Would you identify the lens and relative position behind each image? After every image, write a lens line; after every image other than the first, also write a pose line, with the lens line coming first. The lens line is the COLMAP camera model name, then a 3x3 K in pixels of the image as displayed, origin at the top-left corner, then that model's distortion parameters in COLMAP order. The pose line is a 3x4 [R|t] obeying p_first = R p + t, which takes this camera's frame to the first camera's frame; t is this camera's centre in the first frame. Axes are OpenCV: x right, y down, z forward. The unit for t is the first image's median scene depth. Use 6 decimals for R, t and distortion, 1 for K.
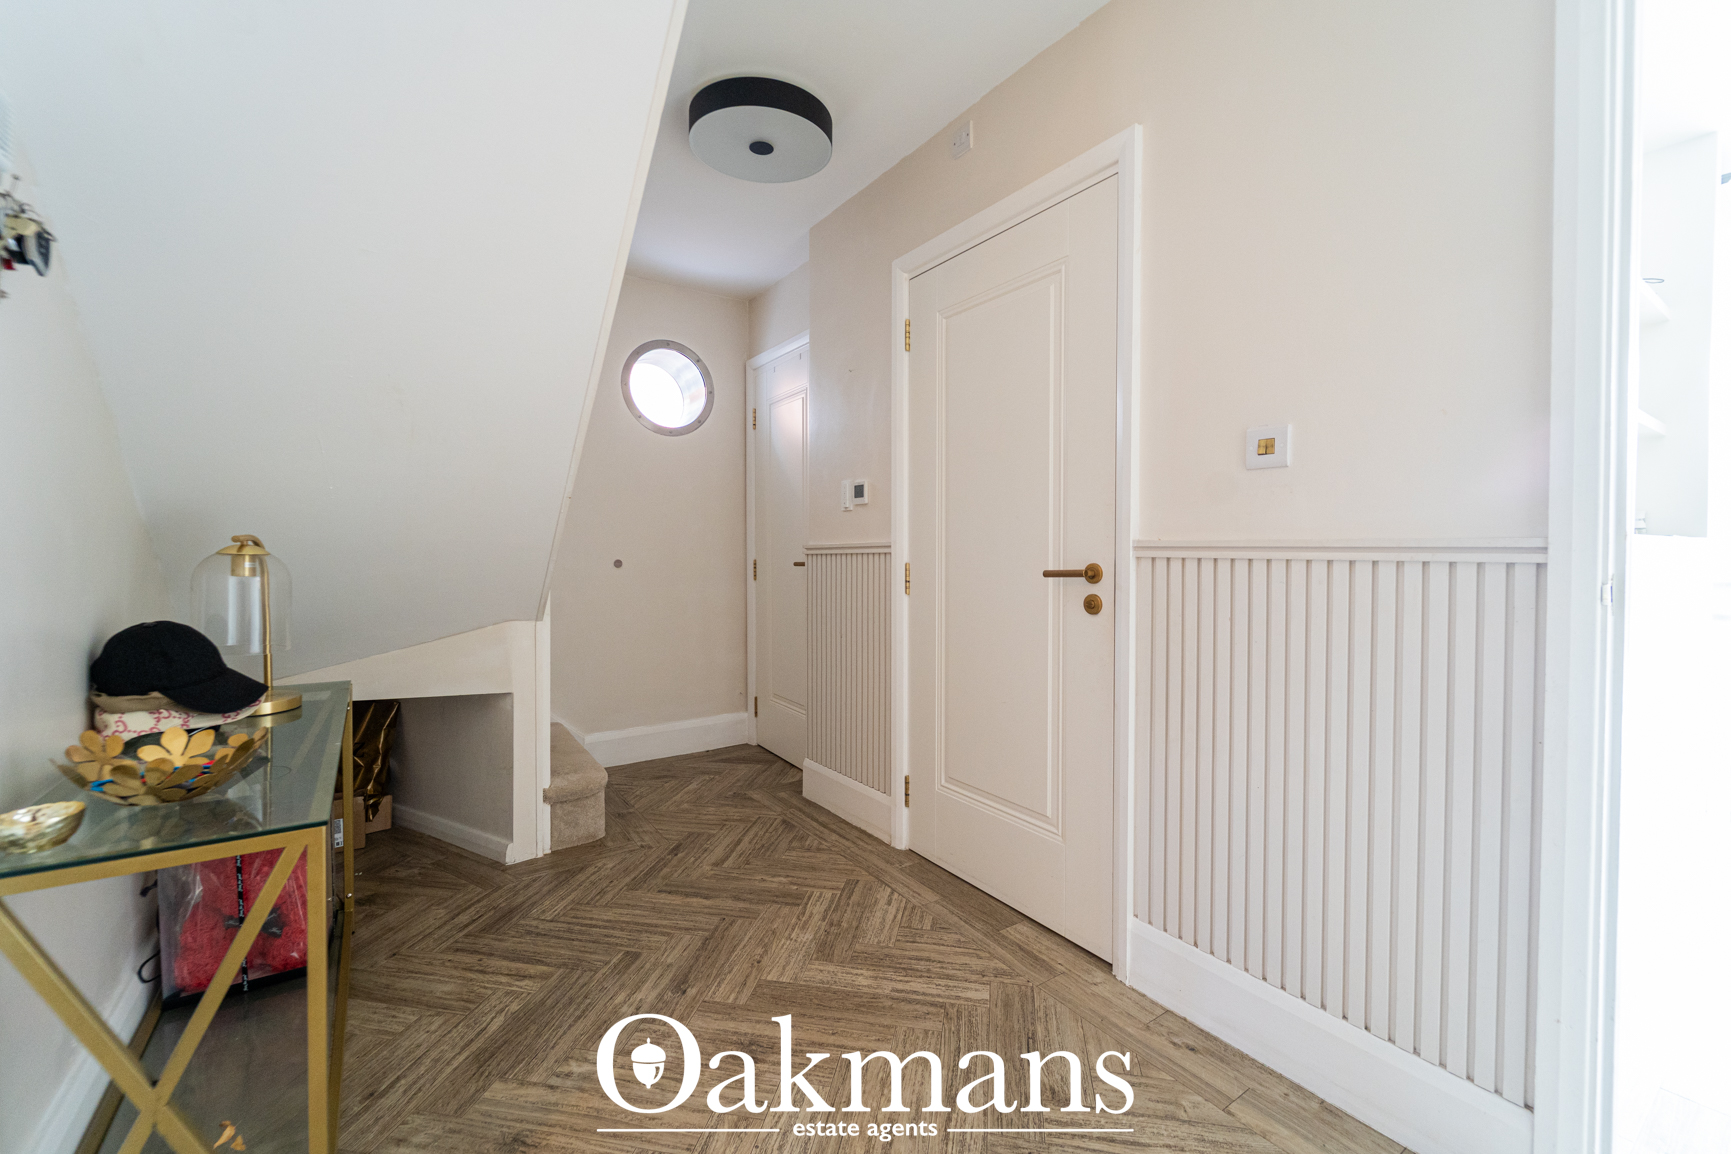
lens RADIAL K [[706.9, 0, 859.7], [0, 706.9, 566.8], [0, 0, 1]] dist [-0.002043, -0.000311]
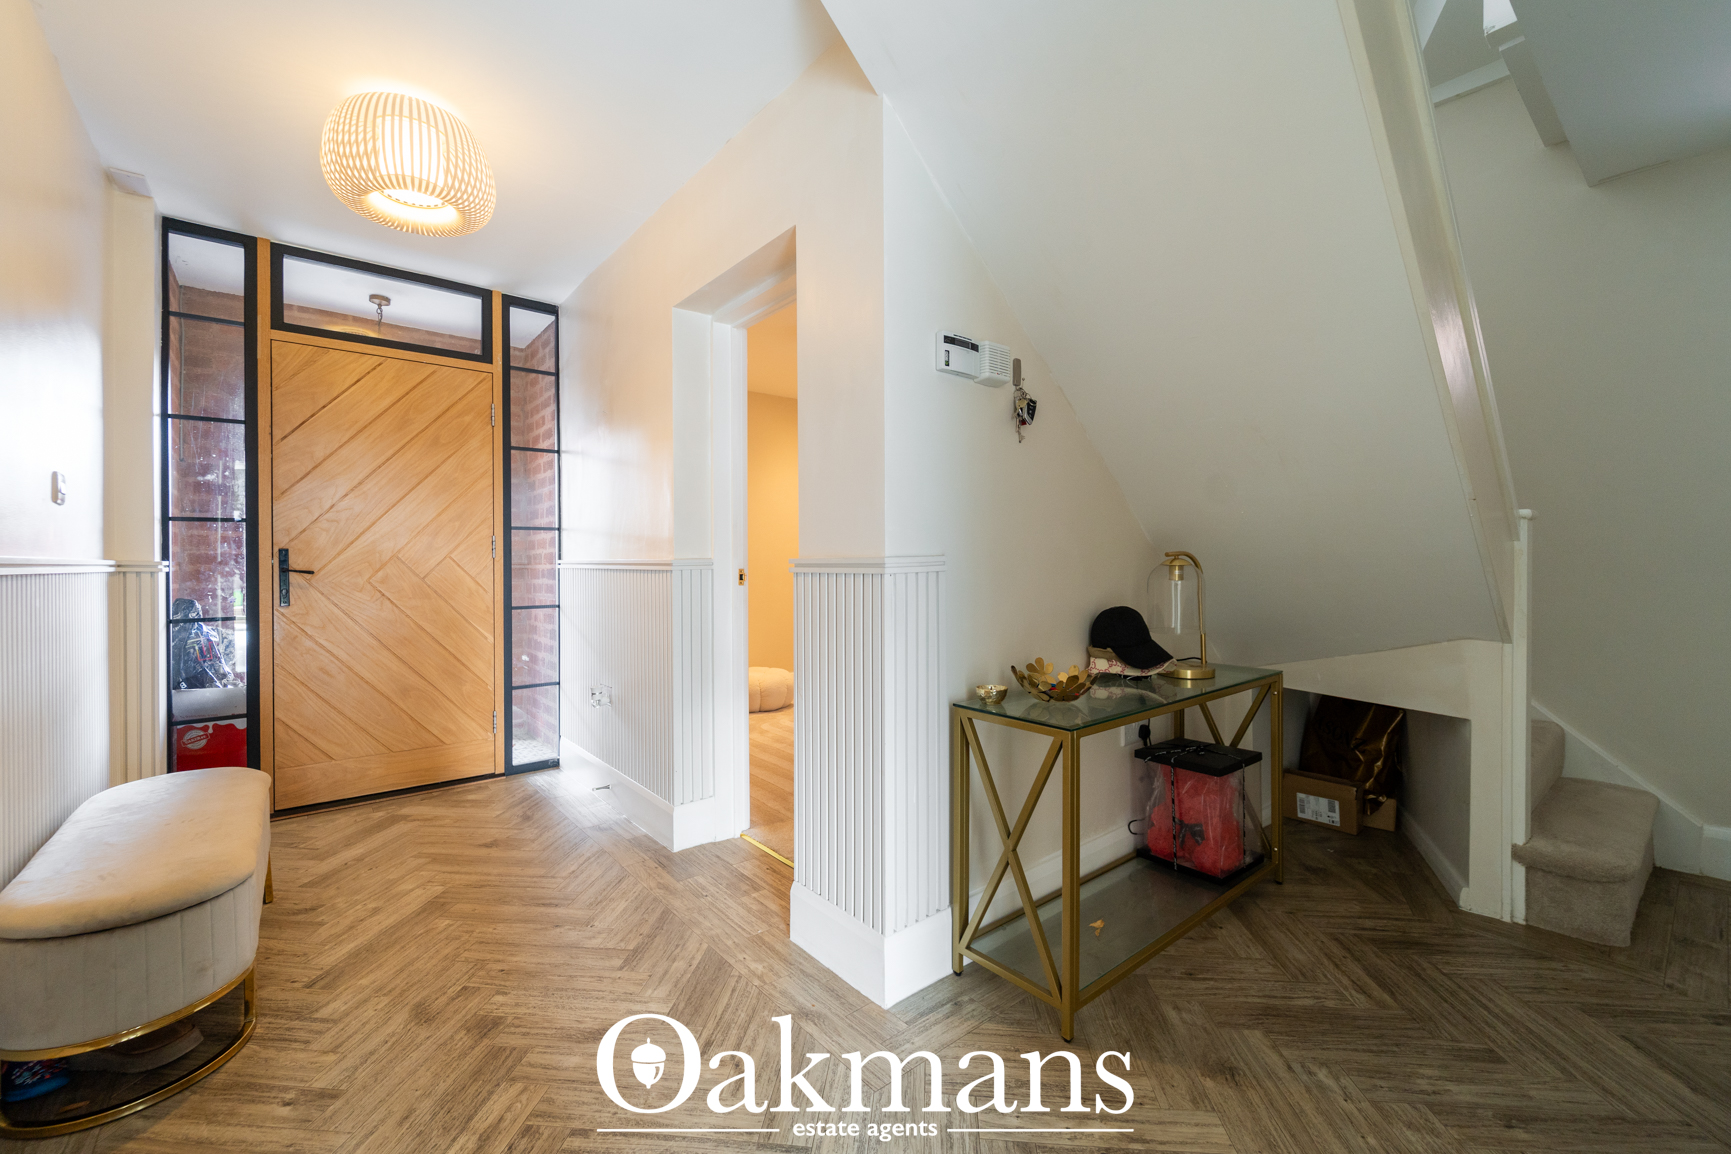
lens RADIAL K [[706.9, 0, 859.7], [0, 706.9, 566.8], [0, 0, 1]] dist [-0.002043, -0.000311]
pose [[0.090471, 0.005183, -0.995886, 0.401350], [-0.018269, 0.999827, 0.003544, -0.005757], [0.995732, 0.017873, 0.090550, 0.177276]]
